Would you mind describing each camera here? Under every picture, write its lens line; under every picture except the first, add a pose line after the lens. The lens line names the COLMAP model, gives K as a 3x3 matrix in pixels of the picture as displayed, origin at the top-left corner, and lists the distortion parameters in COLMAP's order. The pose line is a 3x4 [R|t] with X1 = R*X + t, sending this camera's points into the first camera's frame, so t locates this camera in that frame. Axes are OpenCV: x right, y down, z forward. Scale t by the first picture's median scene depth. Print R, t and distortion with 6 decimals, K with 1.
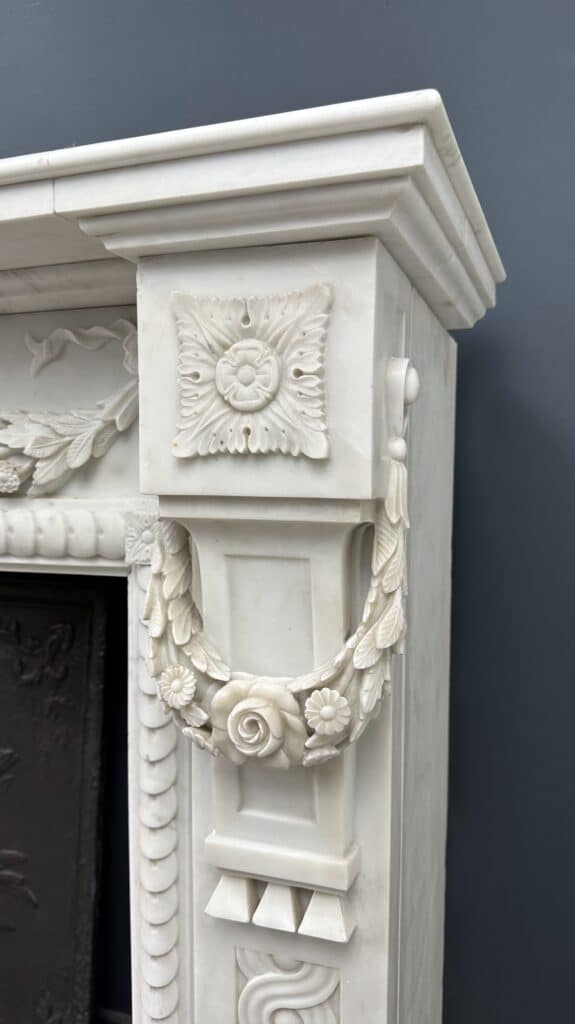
lens RADIAL K [[757.9, 0, 312.9], [0, 757.9, 522.2], [0, 0, 1]] dist [0.094609, -0.197263]
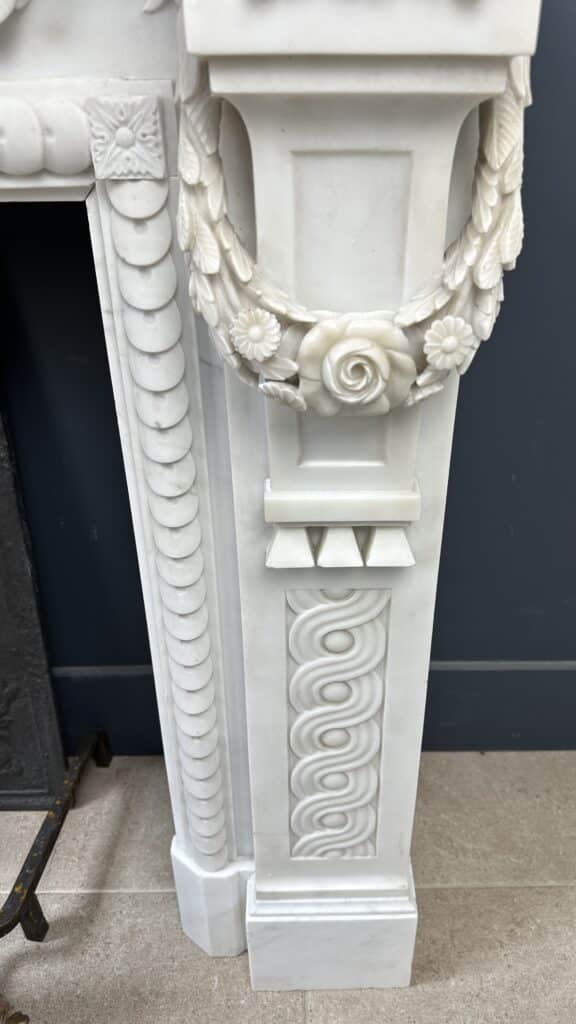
lens RADIAL K [[728.8, 0, 309.3], [0, 728.8, 515.5], [0, 0, 1]] dist [0.140186, -0.251798]
pose [[0.945409, -0.171214, 0.277287, -0.363970], [0.032681, 0.896389, 0.442061, 0.041820], [-0.324244, -0.408867, 0.853050, 0.223841]]
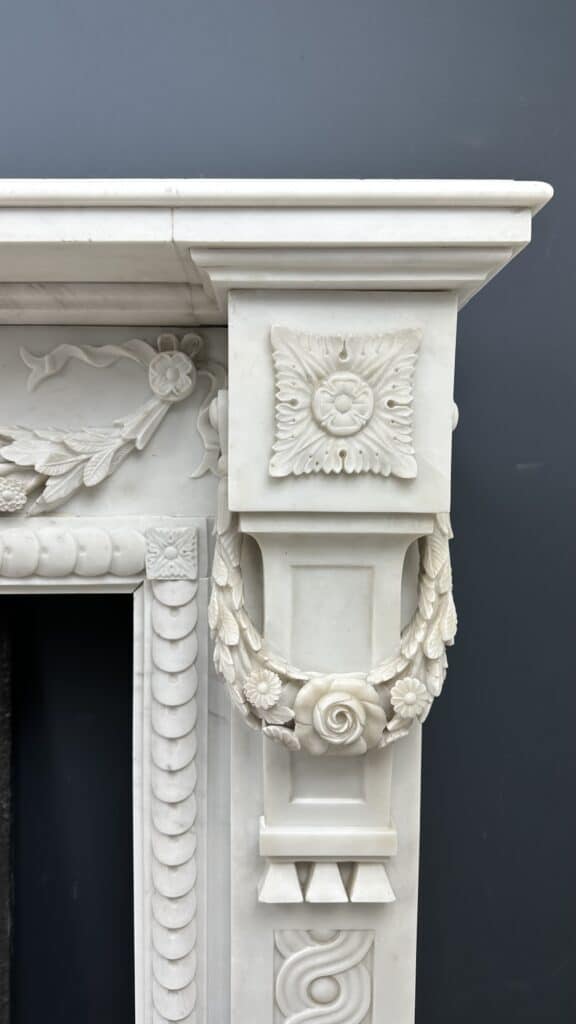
lens RADIAL K [[750.9, 0, 285.2], [0, 750.9, 536.1], [0, 0, 1]] dist [0.085342, -0.198115]
pose [[0.941521, -0.020933, 0.336304, -0.486981], [0.021975, 0.999758, 0.000709, -0.000644], [-0.336237, 0.006723, 0.941753, -0.014684]]
